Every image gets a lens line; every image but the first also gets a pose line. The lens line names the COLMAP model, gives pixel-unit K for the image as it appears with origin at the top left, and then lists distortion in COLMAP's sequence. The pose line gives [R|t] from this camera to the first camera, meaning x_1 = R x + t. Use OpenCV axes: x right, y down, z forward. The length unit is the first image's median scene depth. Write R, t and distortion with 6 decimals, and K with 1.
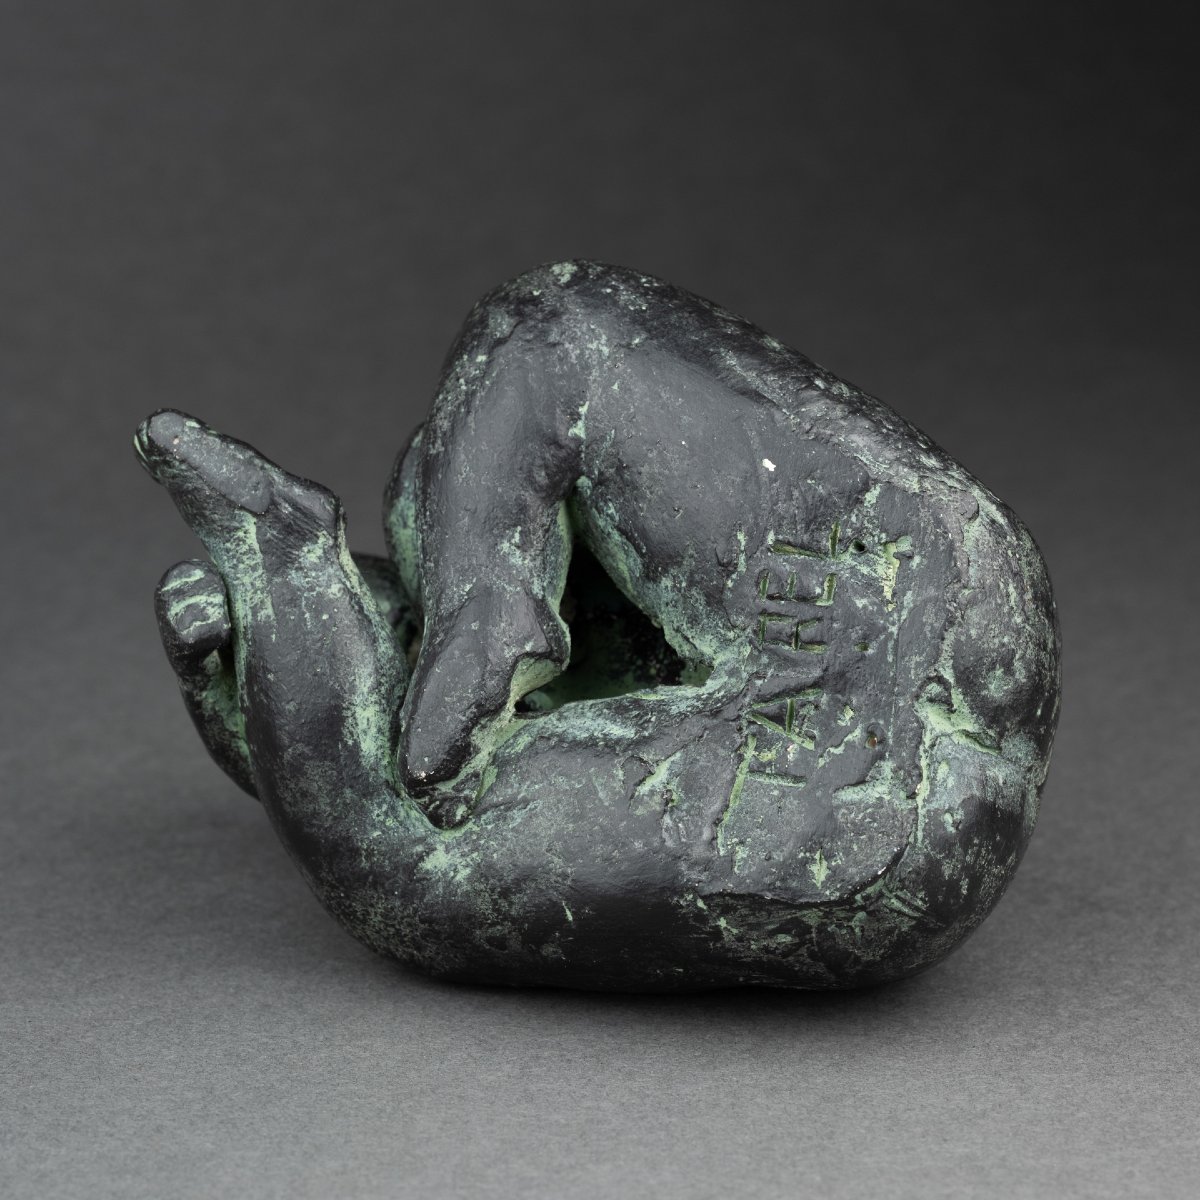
lens RADIAL K [[5008.4, 0, 583.4], [0, 5008.4, 500.1], [0, 0, 1]] dist [0.349634, 0.000000]
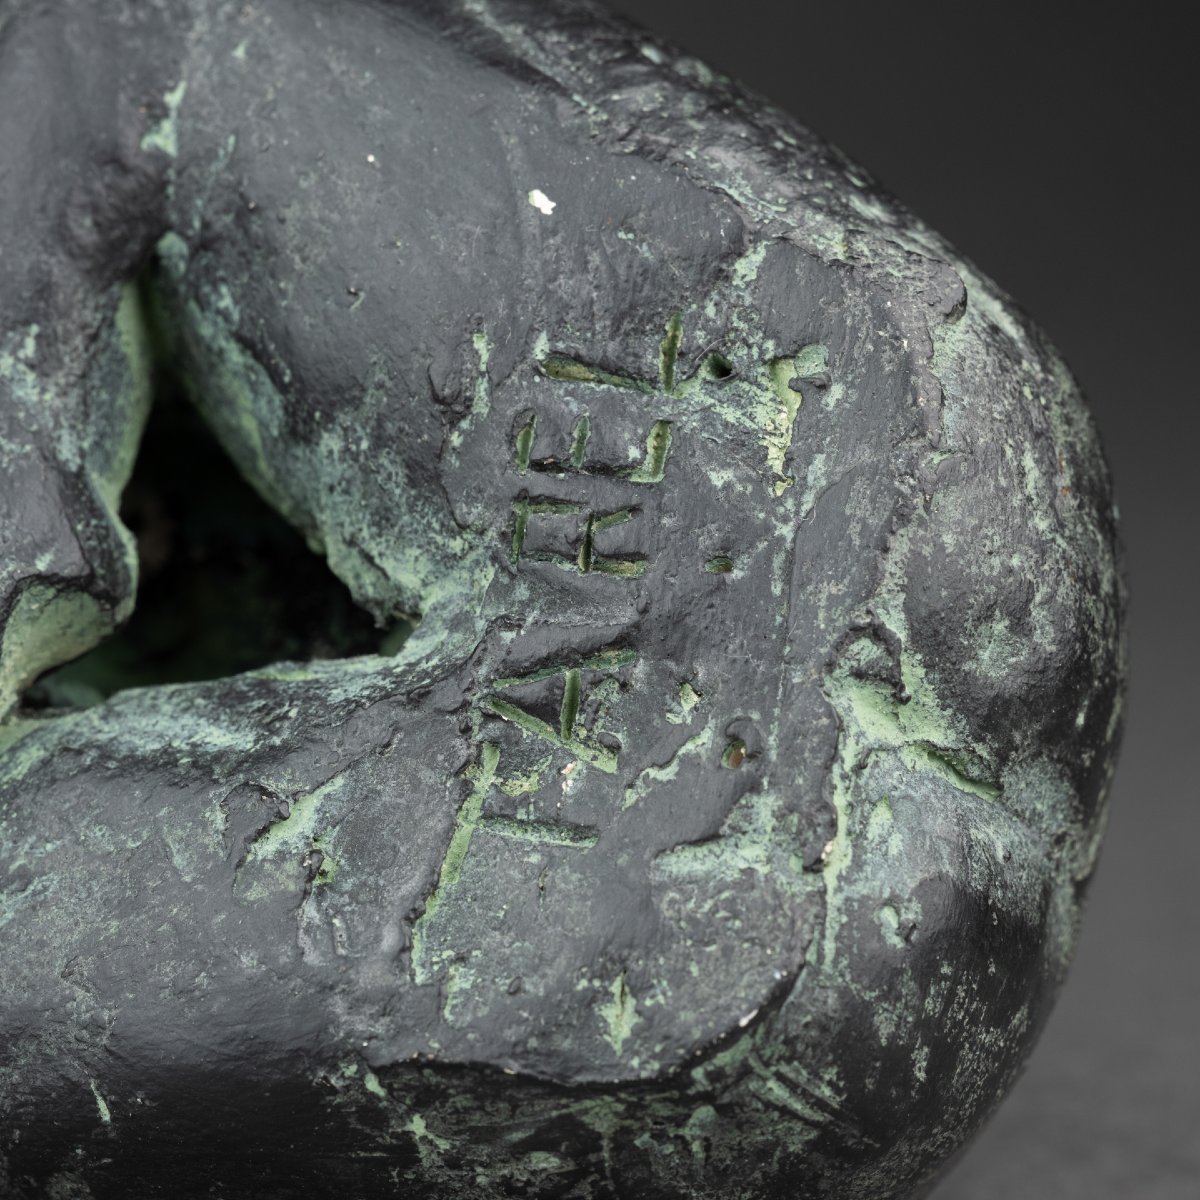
lens RADIAL K [[5008.4, 0, 614.7], [0, 5008.4, 735.0], [0, 0, 1]] dist [0.349634, 0.000000]
pose [[0.999674, 0.023781, -0.009261, 0.050031], [-0.024662, 0.993512, -0.111024, 0.099614], [0.006561, 0.111216, 0.993775, 0.515755]]
